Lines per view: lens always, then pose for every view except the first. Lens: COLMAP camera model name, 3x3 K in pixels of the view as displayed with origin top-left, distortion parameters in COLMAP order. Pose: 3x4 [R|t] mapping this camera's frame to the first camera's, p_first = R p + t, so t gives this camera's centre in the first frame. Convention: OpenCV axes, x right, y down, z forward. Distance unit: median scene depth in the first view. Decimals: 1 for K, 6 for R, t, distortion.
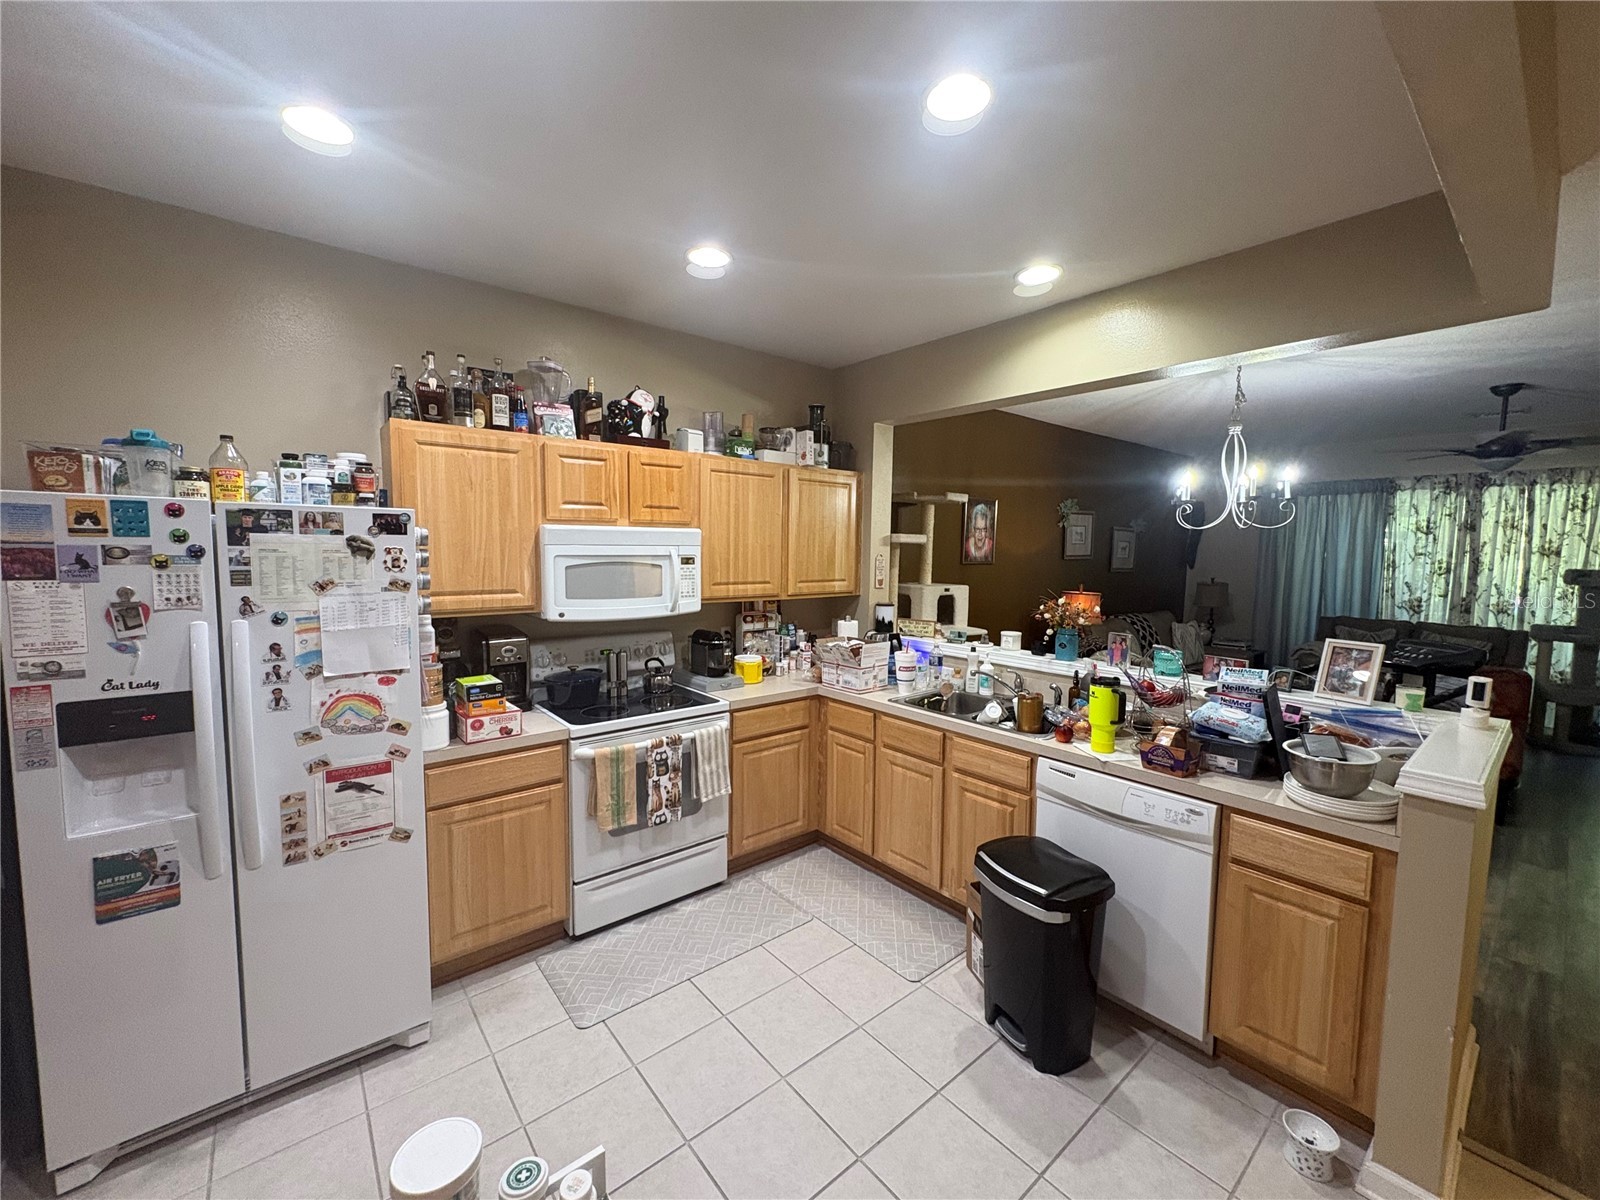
lens RADIAL K [[638.9, 0, 800.0], [0, 638.9, 600.0], [0, 0, 1]] dist [0.000363, 0.000054]
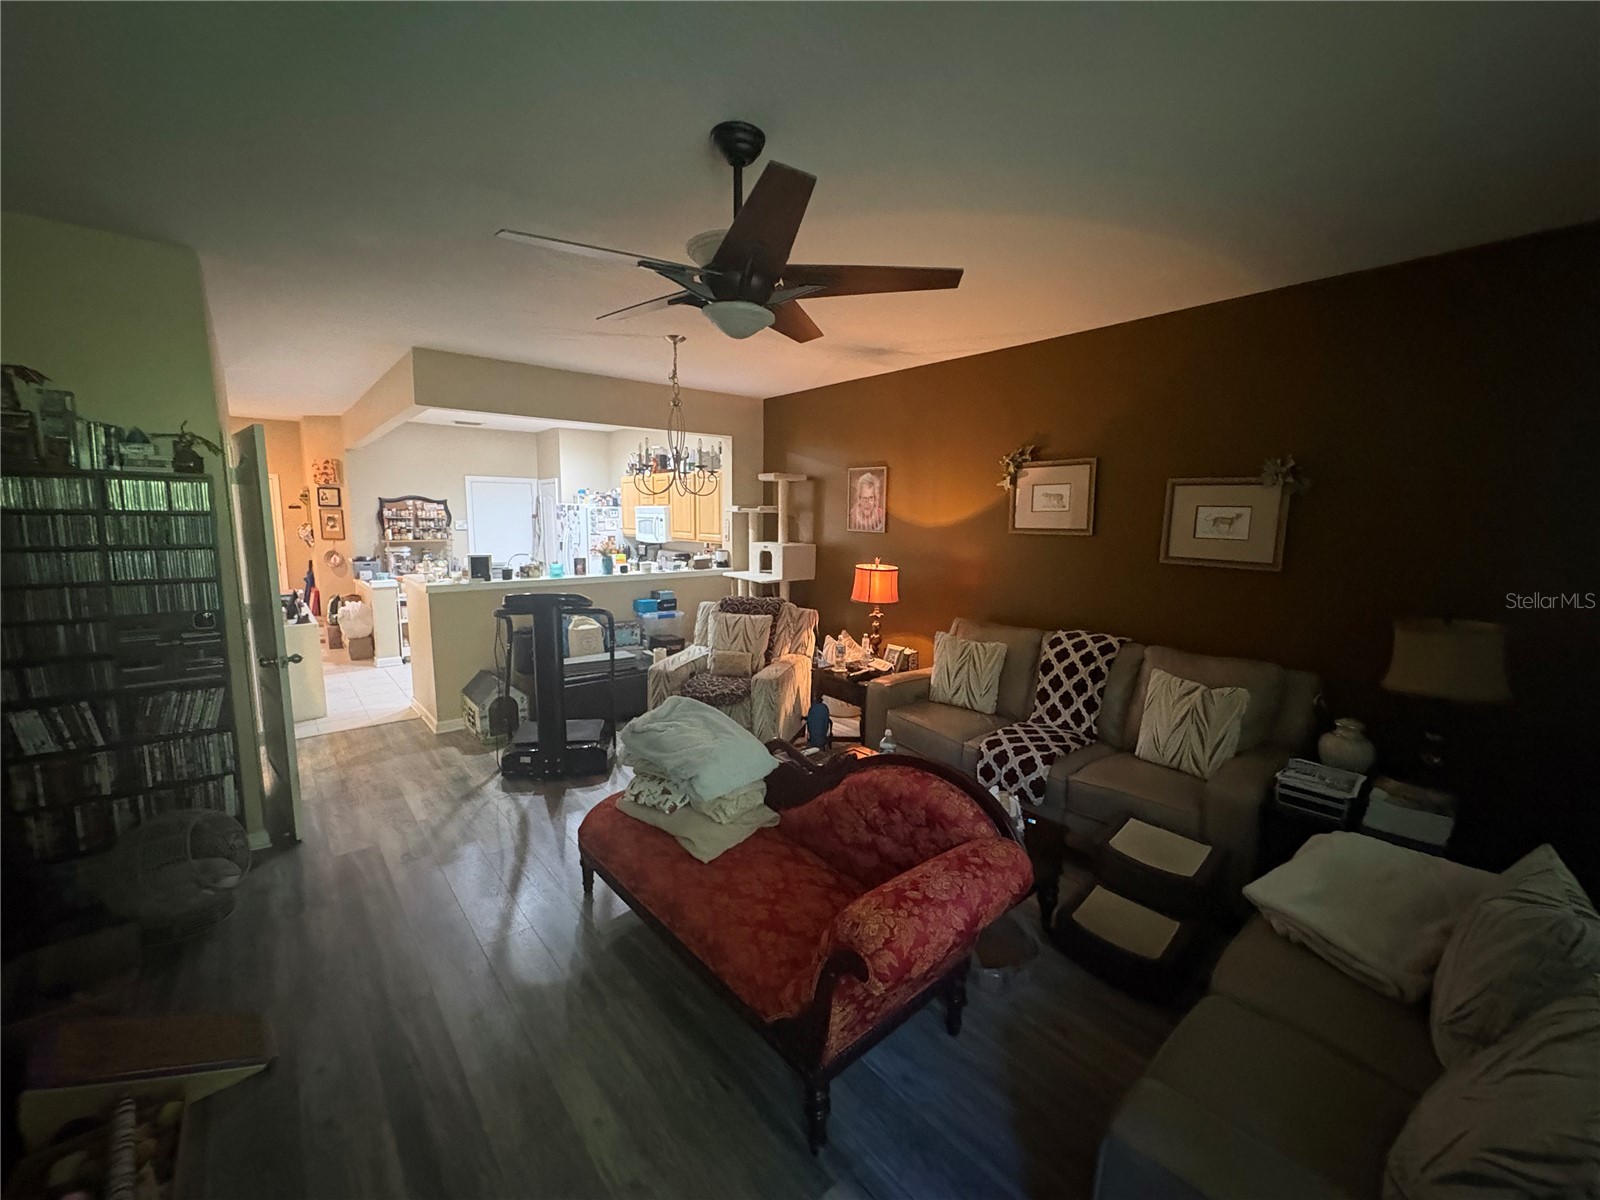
lens RADIAL K [[638.9, 0, 800.0], [0, 638.9, 600.0], [0, 0, 1]] dist [0.000363, 0.000054]
pose [[0.008178, 0.123235, -0.992344, 1.551958], [-0.091085, 0.988343, 0.121988, -0.075297], [0.995810, 0.089390, 0.019308, 1.041610]]
